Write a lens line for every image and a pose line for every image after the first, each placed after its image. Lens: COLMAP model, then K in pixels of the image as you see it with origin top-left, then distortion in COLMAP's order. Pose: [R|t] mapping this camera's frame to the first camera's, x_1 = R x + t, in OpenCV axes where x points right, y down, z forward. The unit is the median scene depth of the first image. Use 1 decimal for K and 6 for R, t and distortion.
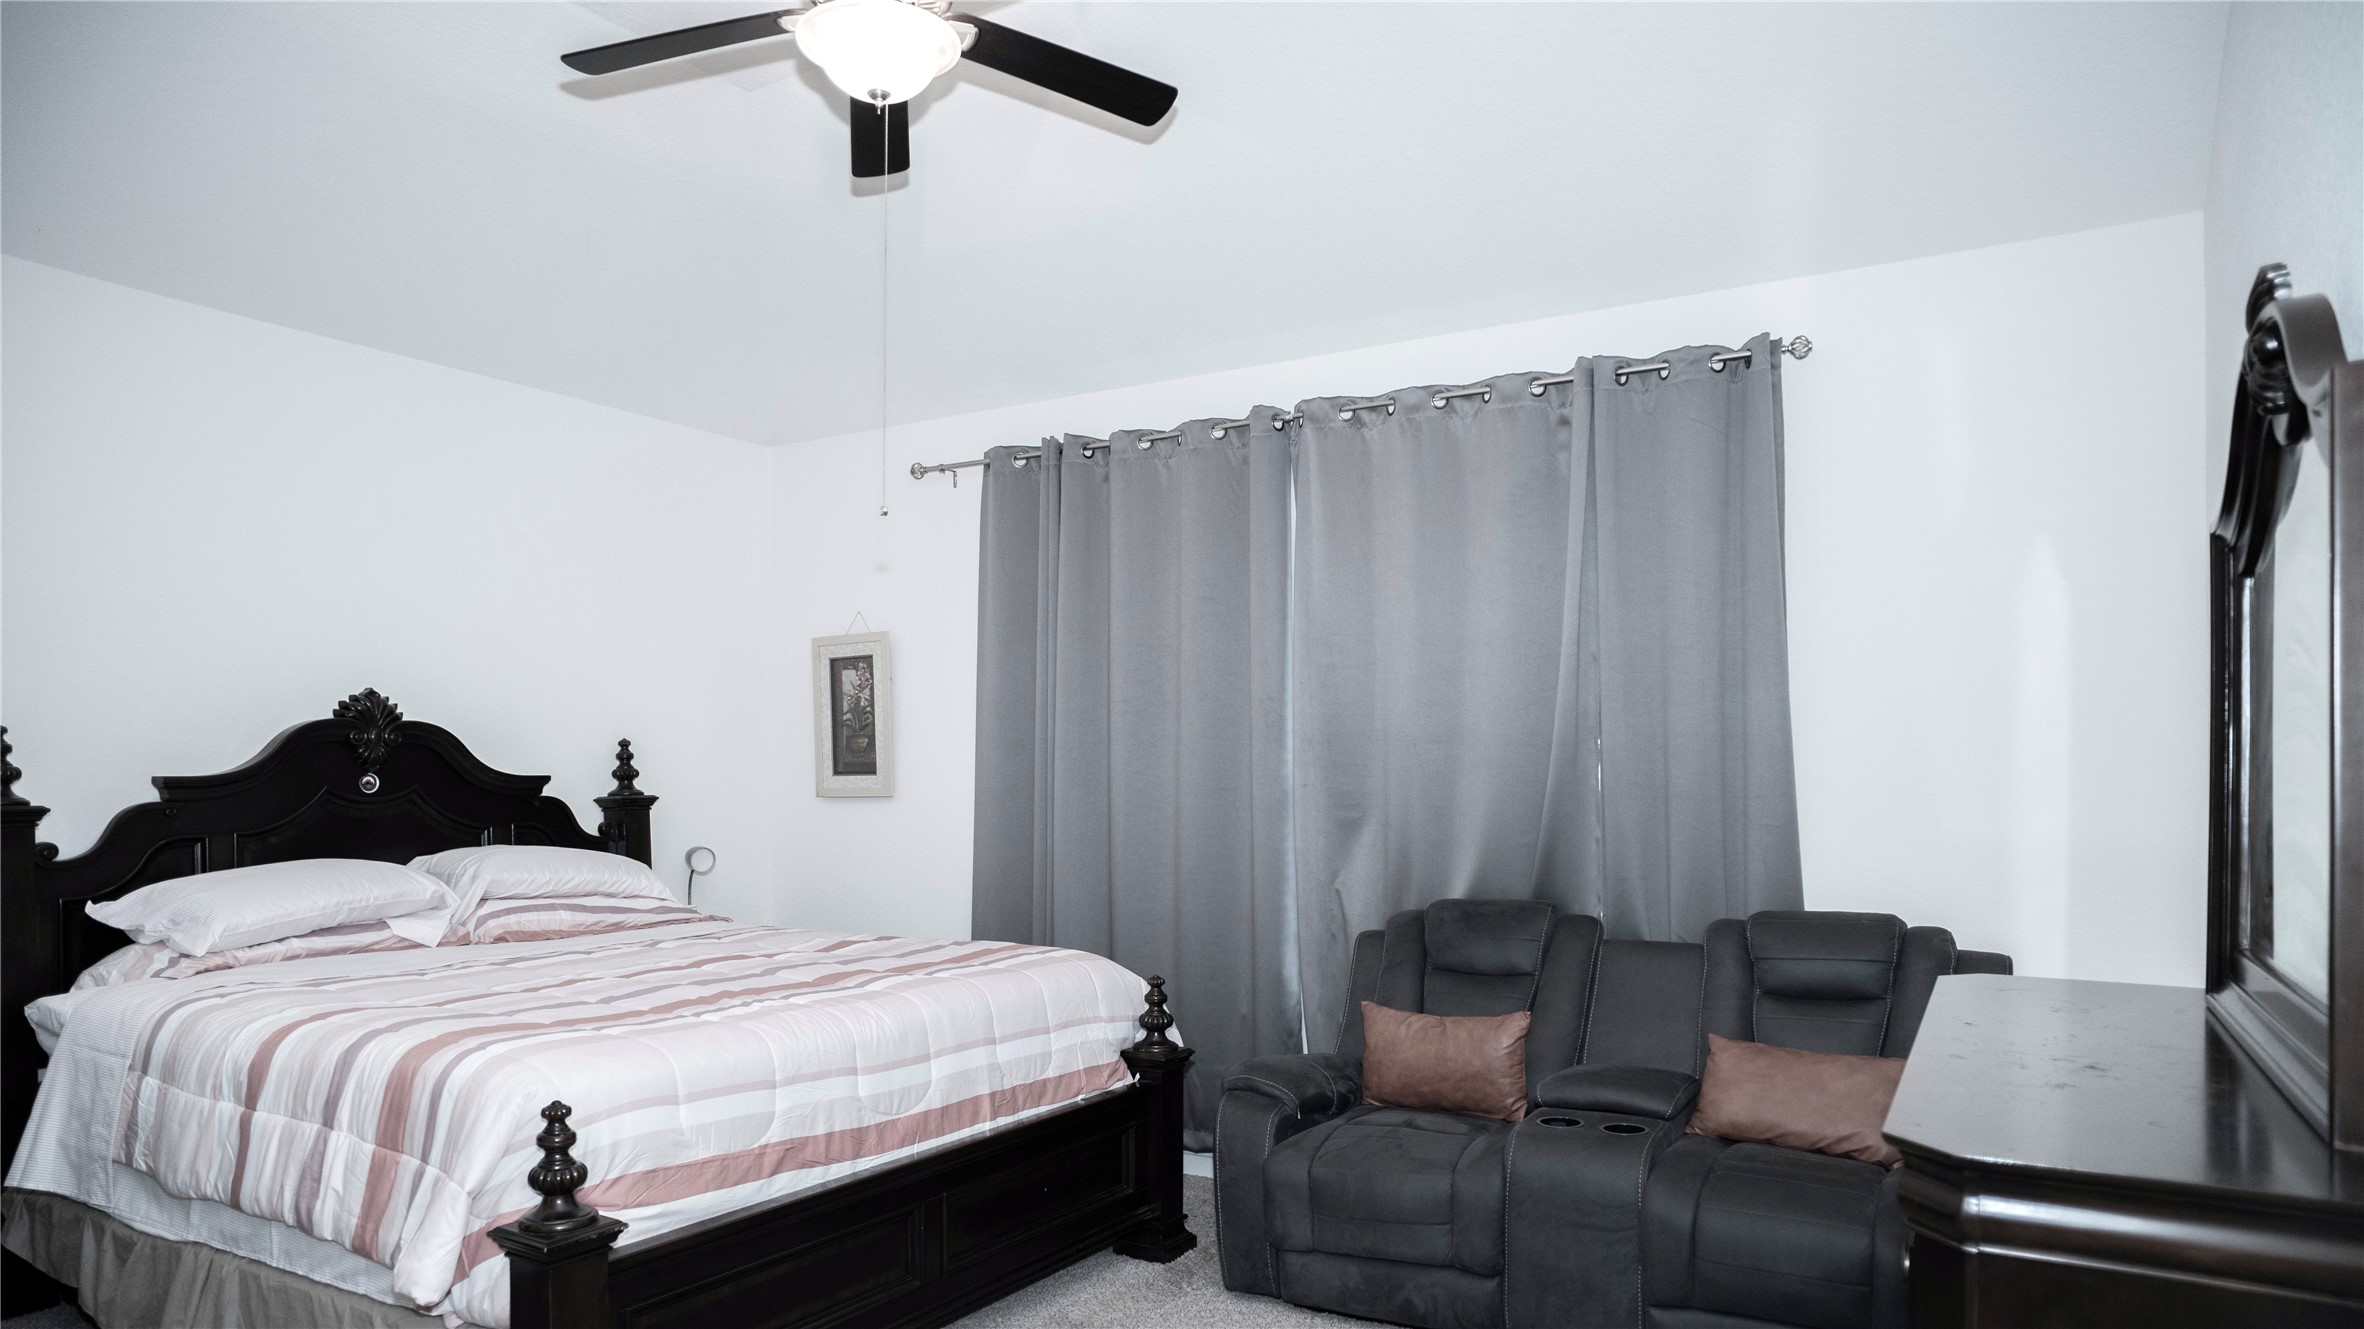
lens RADIAL K [[1545.7, 0, 1194.4], [0, 1545.7, 686.2], [0, 0, 1]] dist [-0.068583, 0.051841]
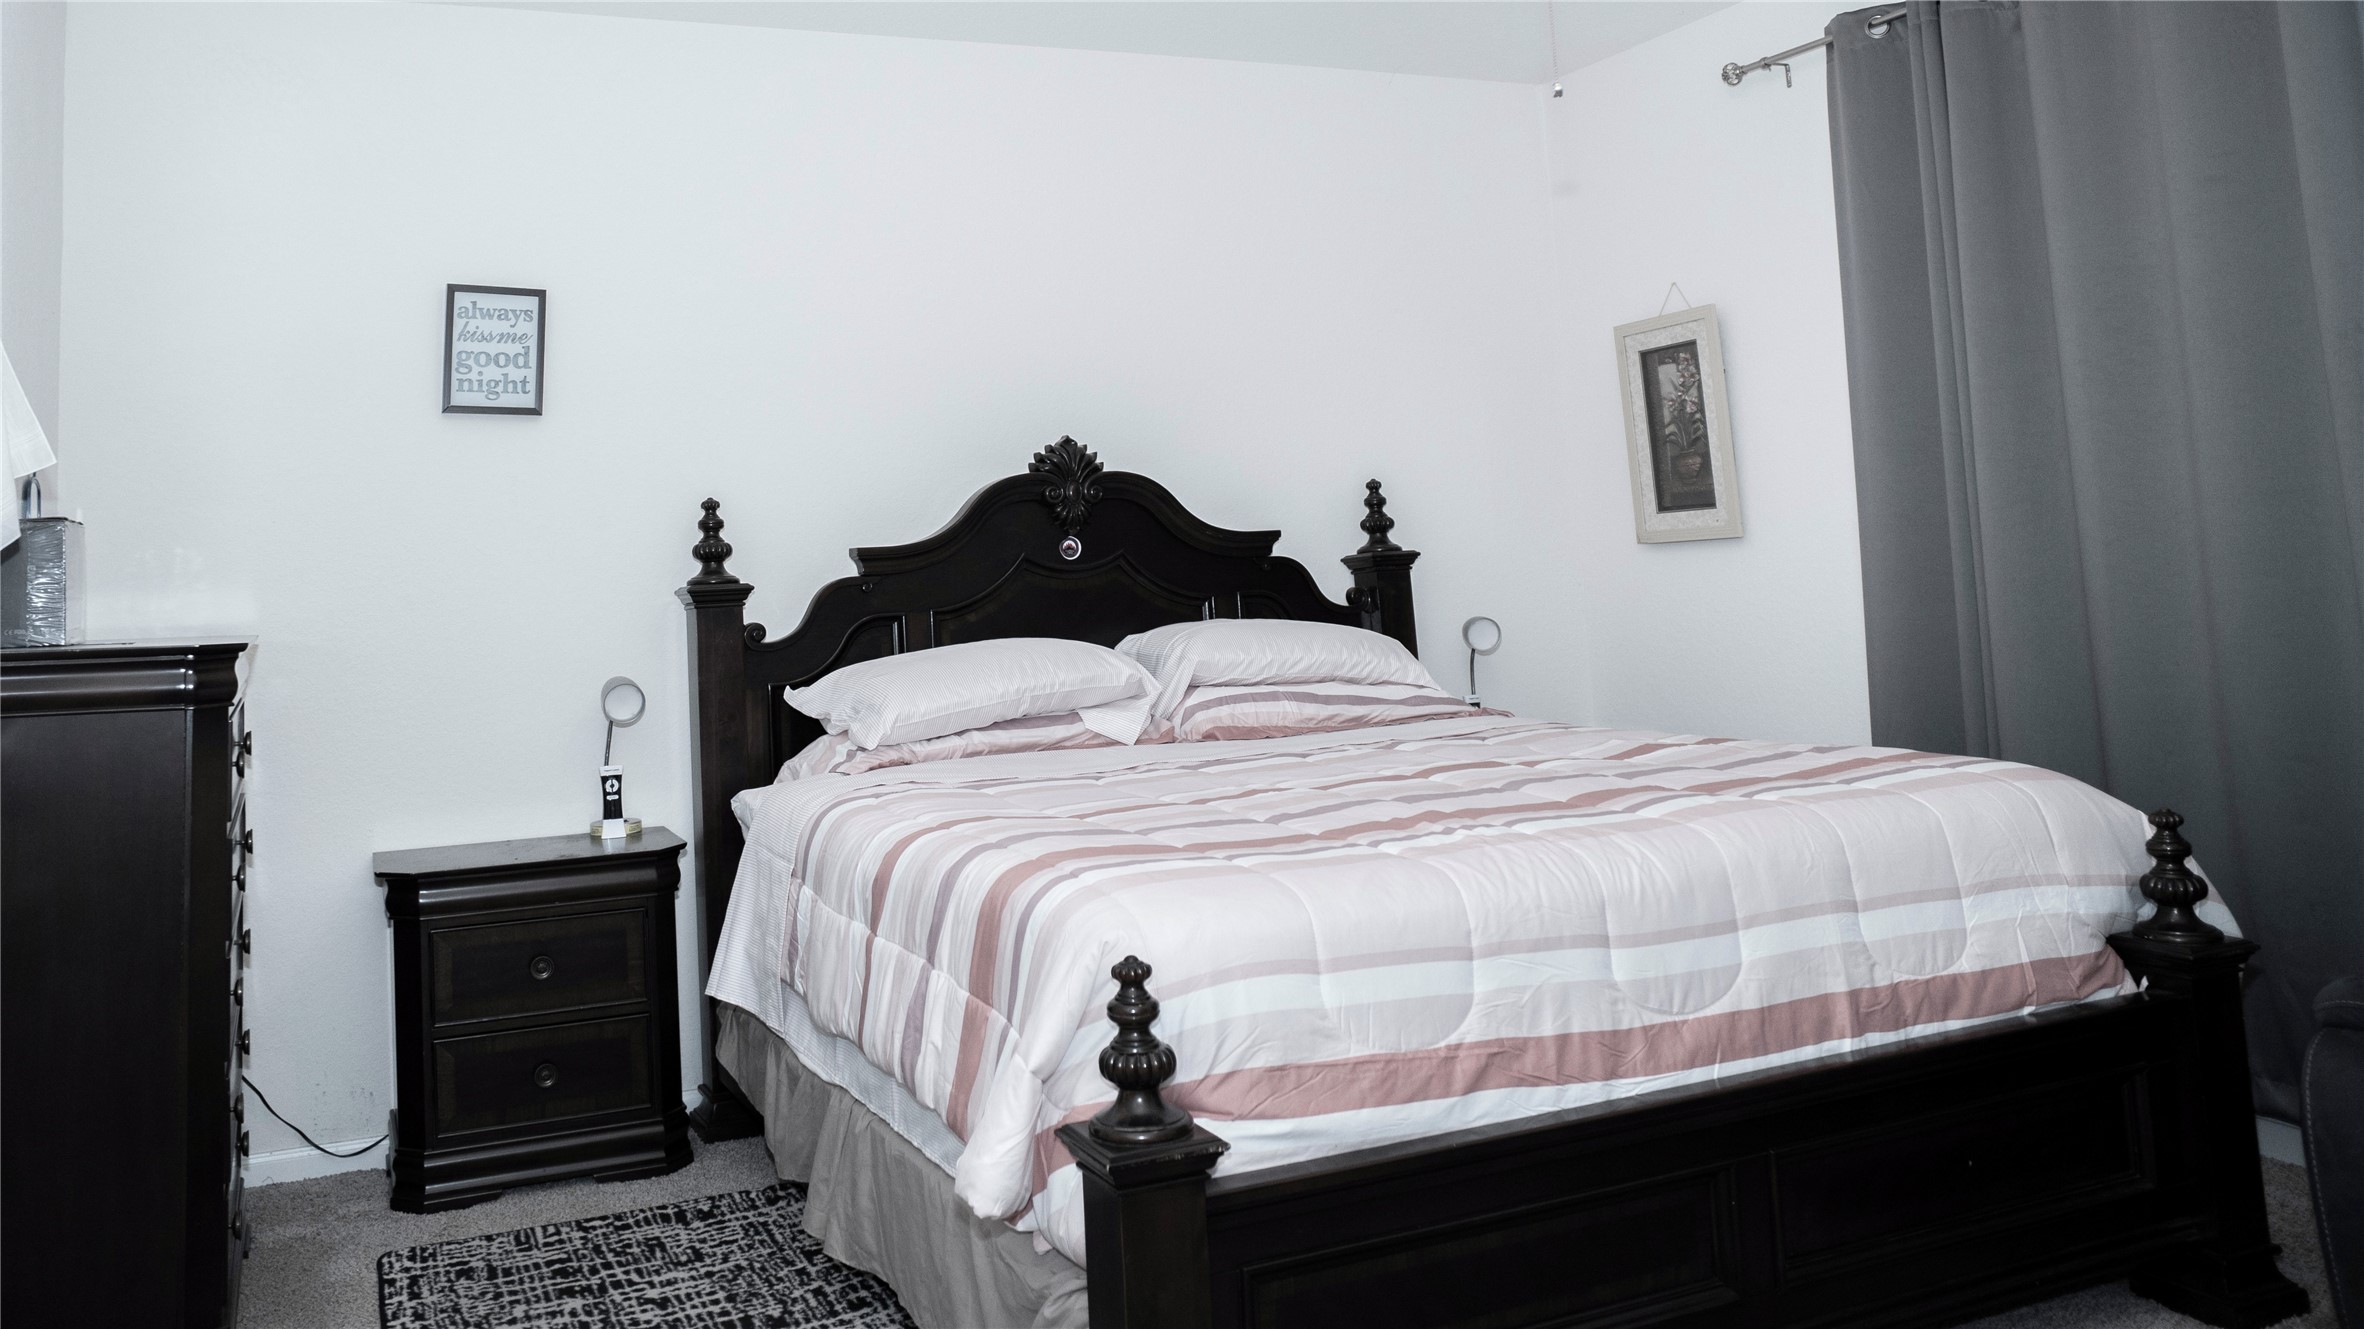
lens RADIAL K [[1664.9, 0, 1286.9], [0, 1664.9, 389.8], [0, 0, 1]] dist [-0.064642, 0.072537]
pose [[0.801753, -0.109036, -0.587625, 0.105975], [0.076368, 0.993848, -0.080216, 0.060634], [0.592756, 0.019438, 0.805148, 0.333988]]
